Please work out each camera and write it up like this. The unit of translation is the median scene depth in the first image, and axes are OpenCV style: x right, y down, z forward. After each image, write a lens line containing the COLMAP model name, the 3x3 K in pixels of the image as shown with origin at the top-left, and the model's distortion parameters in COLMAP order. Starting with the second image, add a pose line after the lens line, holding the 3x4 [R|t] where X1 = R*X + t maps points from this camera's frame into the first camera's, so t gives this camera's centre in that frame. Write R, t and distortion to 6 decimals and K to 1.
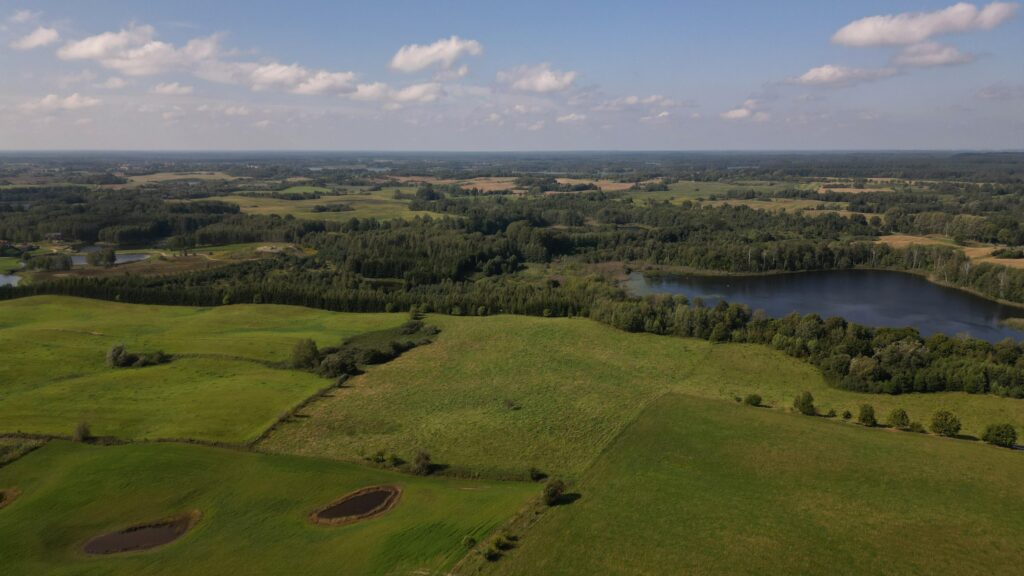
lens RADIAL K [[718.2, 0, 513.9], [0, 718.2, 289.7], [0, 0, 1]] dist [0.079583, -0.075236]
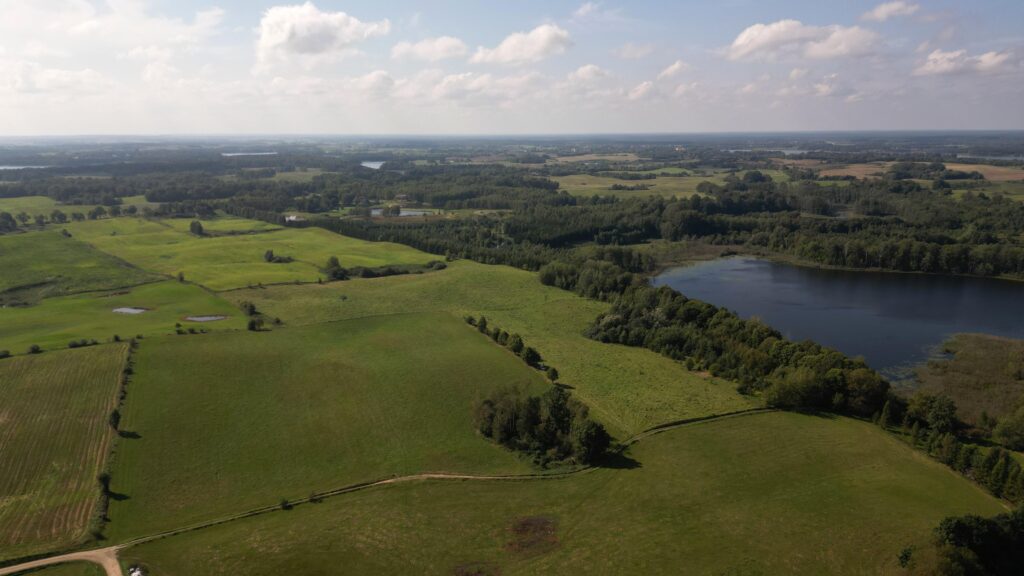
lens RADIAL K [[718.2, 0, 512.2], [0, 718.2, 303.0], [0, 0, 1]] dist [0.079583, -0.075236]
pose [[0.798649, 0.139061, -0.585510, 0.743571], [-0.113968, 0.990279, 0.079741, -0.003755], [0.590907, 0.003045, 0.806734, -0.067029]]
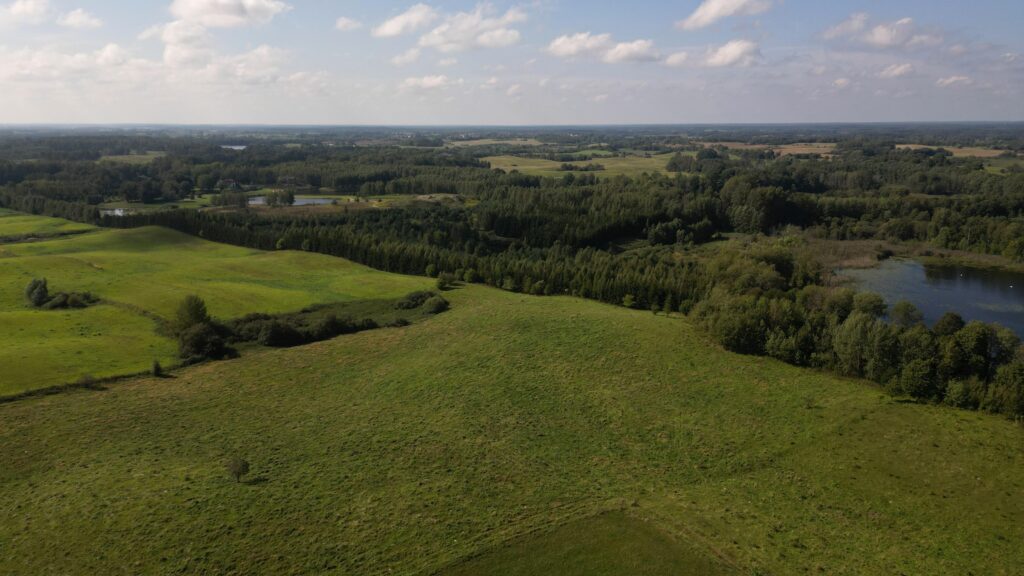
lens RADIAL K [[718.2, 0, 507.2], [0, 718.2, 290.7], [0, 0, 1]] dist [0.079583, -0.075236]
pose [[0.891751, 0.102665, -0.440727, 0.206197], [-0.087041, 0.994653, 0.055583, -0.001308], [0.444077, -0.011205, 0.895919, 0.372962]]
